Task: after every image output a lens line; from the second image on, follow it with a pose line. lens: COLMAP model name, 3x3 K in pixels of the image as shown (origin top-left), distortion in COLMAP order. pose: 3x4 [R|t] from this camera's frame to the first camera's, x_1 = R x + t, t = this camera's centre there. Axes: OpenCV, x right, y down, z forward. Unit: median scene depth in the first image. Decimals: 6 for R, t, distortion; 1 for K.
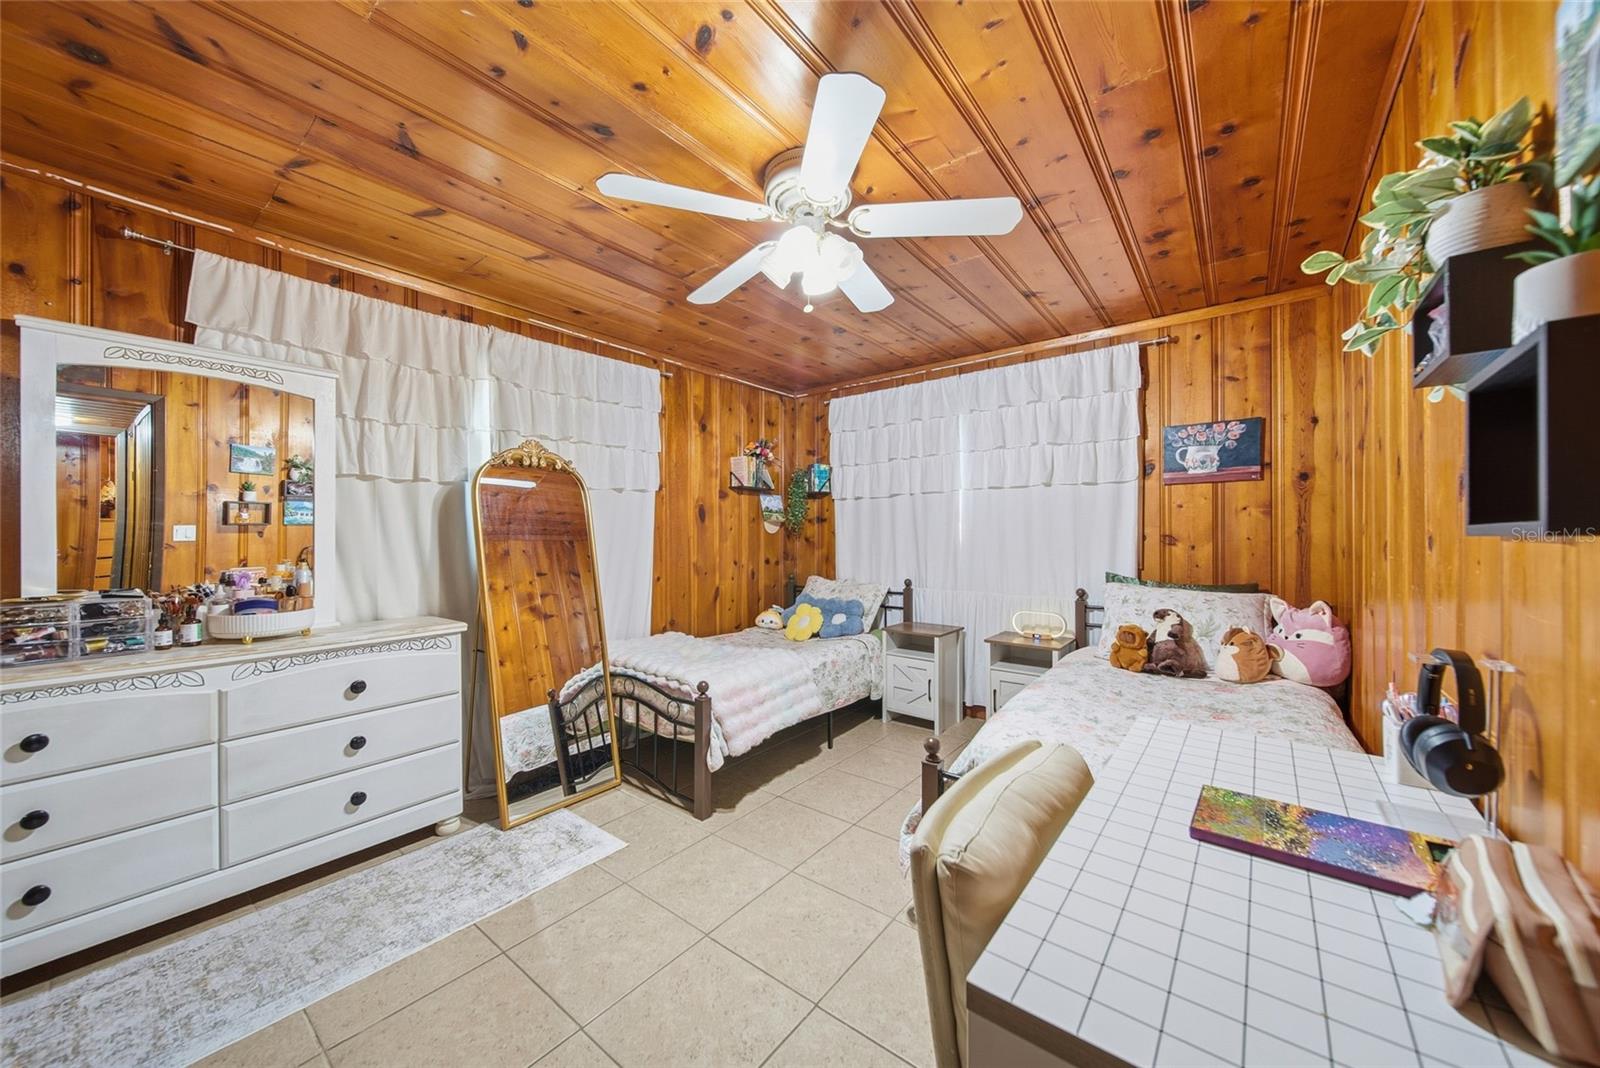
lens RADIAL K [[576.1, 0, 793.5], [0, 576.1, 536.0], [0, 0, 1]] dist [-0.000290, -0.000928]
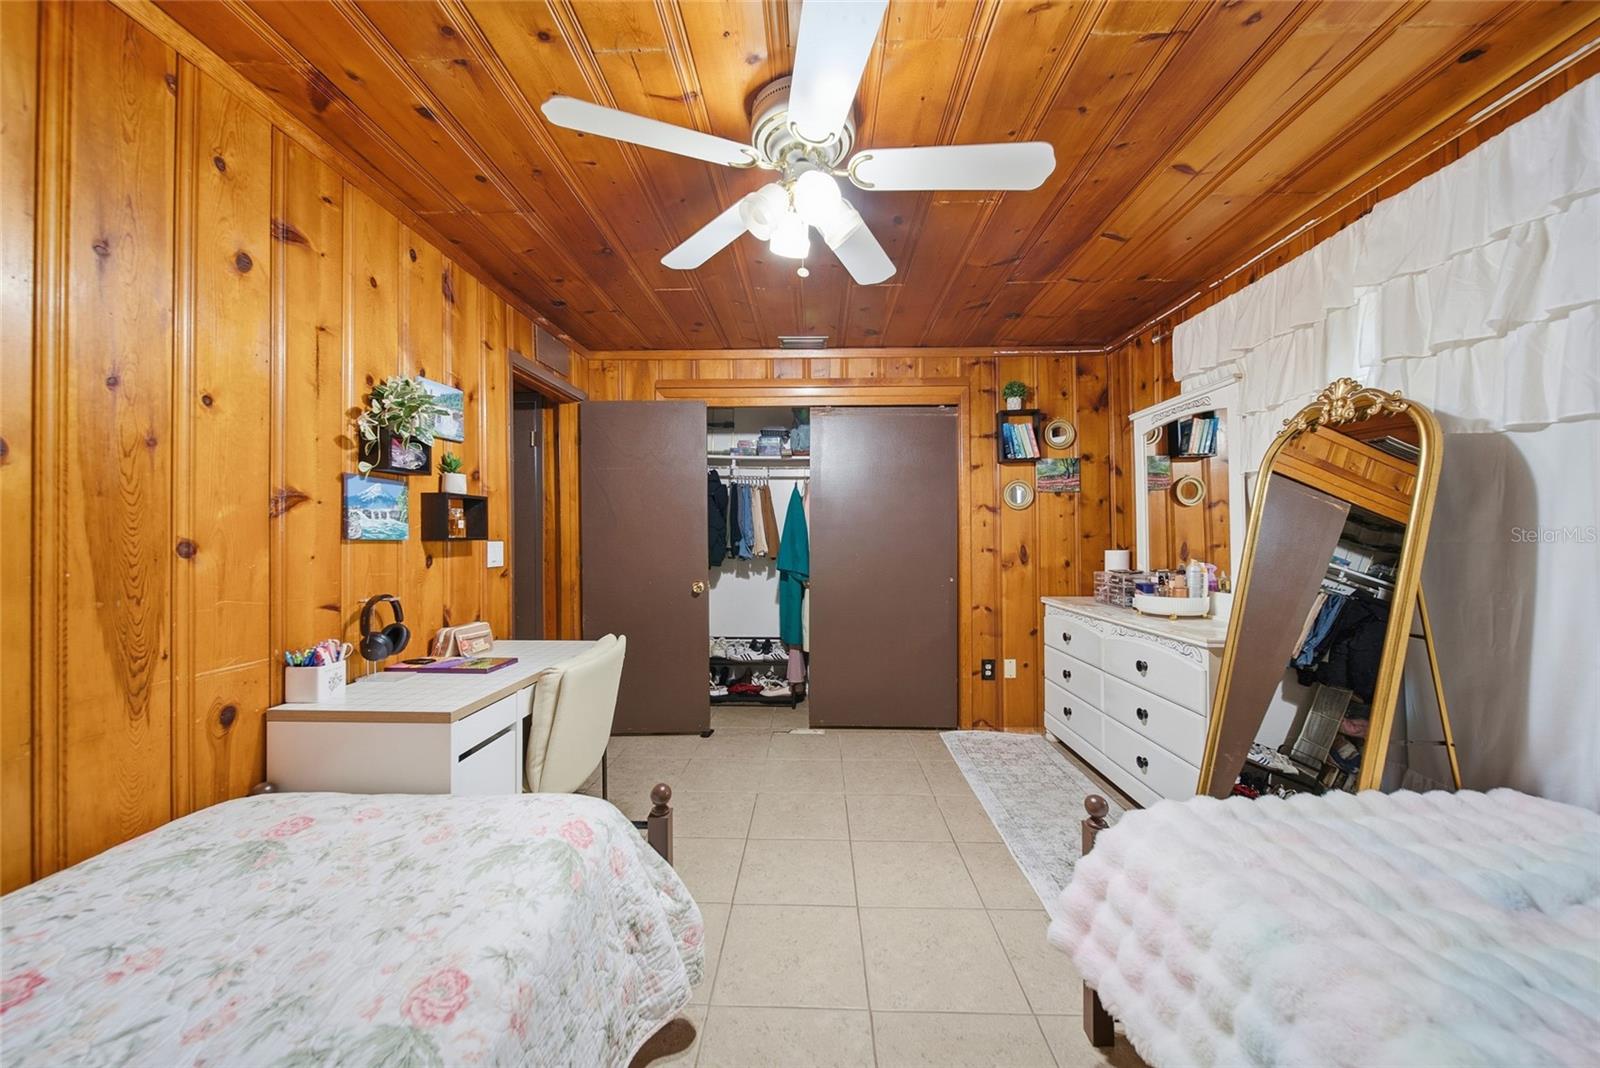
lens RADIAL K [[576.1, 0, 796.7], [0, 576.1, 531.1], [0, 0, 1]] dist [-0.000290, -0.000928]
pose [[-0.805491, 0.000295, -0.592607, 0.568918], [0.007456, 0.999926, -0.009636, -0.003794], [0.592561, -0.012180, -0.805434, 1.769745]]
